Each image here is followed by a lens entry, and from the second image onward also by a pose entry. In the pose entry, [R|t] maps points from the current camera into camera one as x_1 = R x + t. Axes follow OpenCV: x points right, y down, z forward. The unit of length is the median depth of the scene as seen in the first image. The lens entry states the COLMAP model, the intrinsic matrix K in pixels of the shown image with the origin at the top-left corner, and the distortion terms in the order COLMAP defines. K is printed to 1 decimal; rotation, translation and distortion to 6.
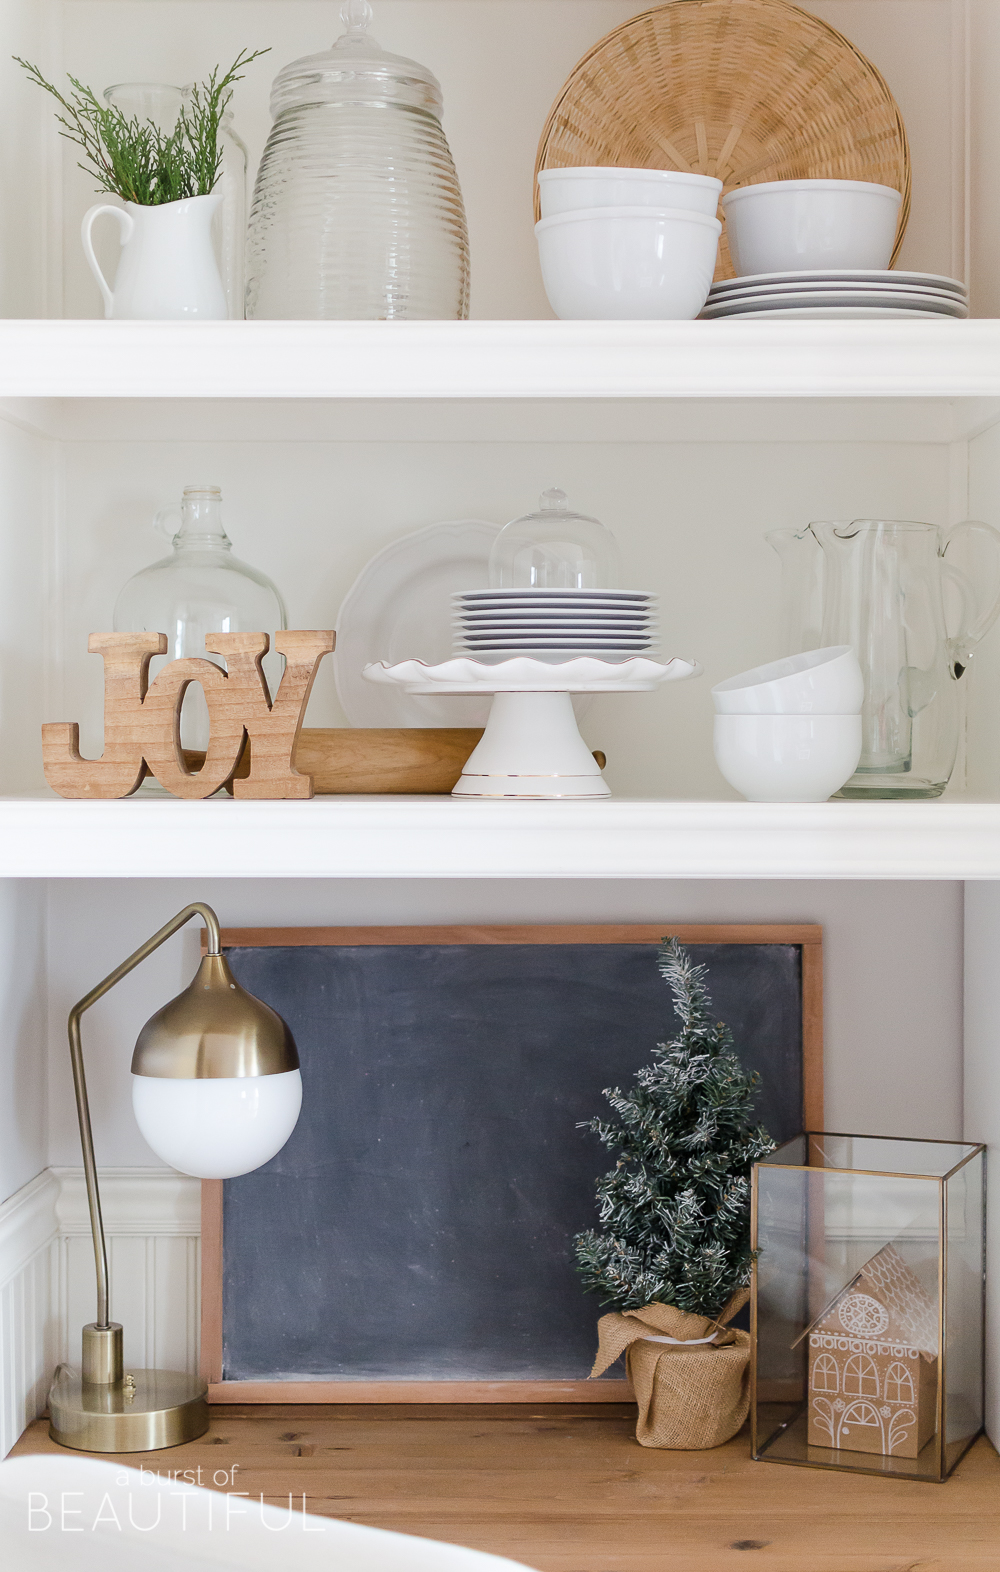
lens RADIAL K [[2375.9, 0, 500.0], [0, 2375.9, 786.0], [0, 0, 1]] dist [0.001732, 0.074618]
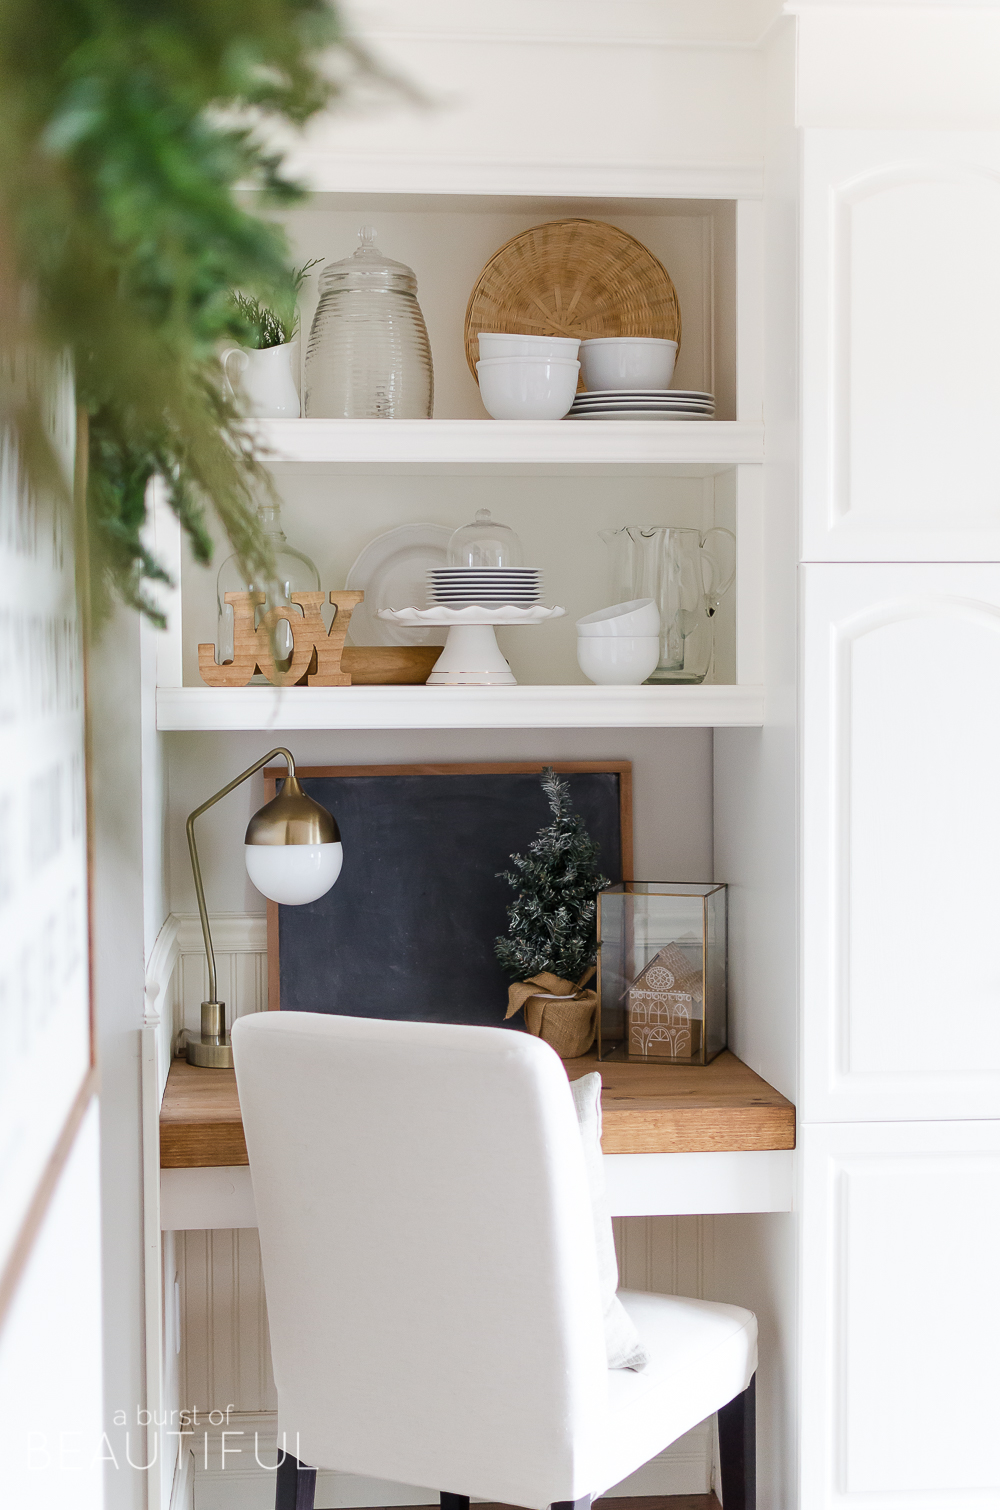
lens RADIAL K [[2286.6, 0, 500.0], [0, 2286.6, 755.0], [0, 0, 1]] dist [0.013730, -0.006581]
pose [[0.993805, -0.010326, 0.110658, -0.151783], [0.008250, 0.999782, 0.019198, 0.023771], [-0.110832, -0.018167, 0.993673, -0.671957]]
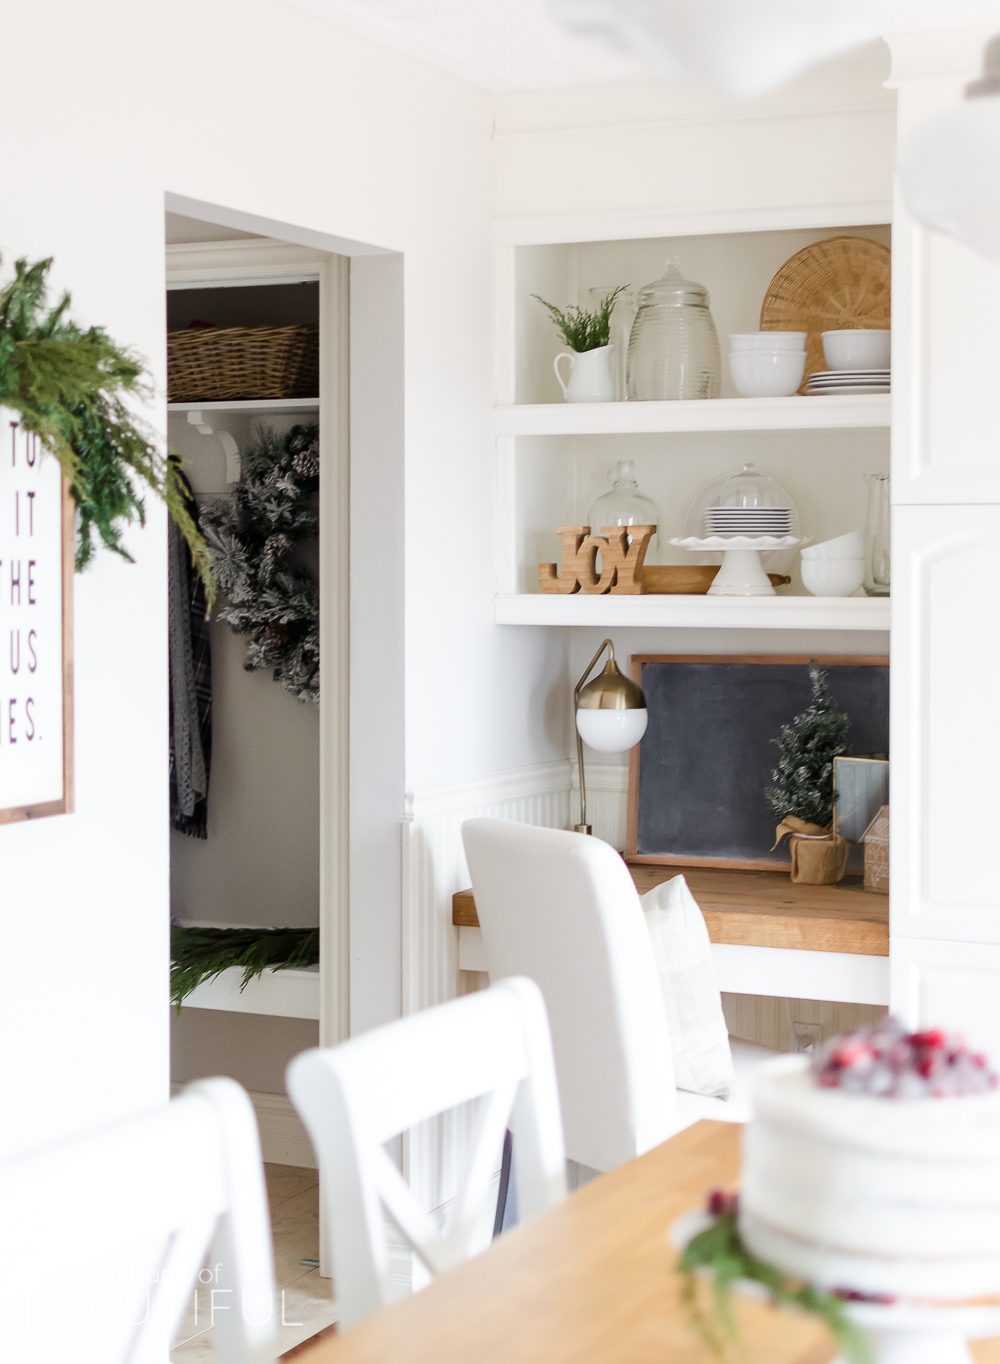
lens RADIAL K [[2283.3, 0, 499.2], [0, 2283.3, 614.0], [0, 0, 1]] dist [0.018850, -0.010208]
pose [[0.912272, 0.009836, -0.409468, 0.706671], [-0.010340, 0.999946, 0.000982, 0.022920], [0.409455, 0.003338, 0.912324, -1.124440]]
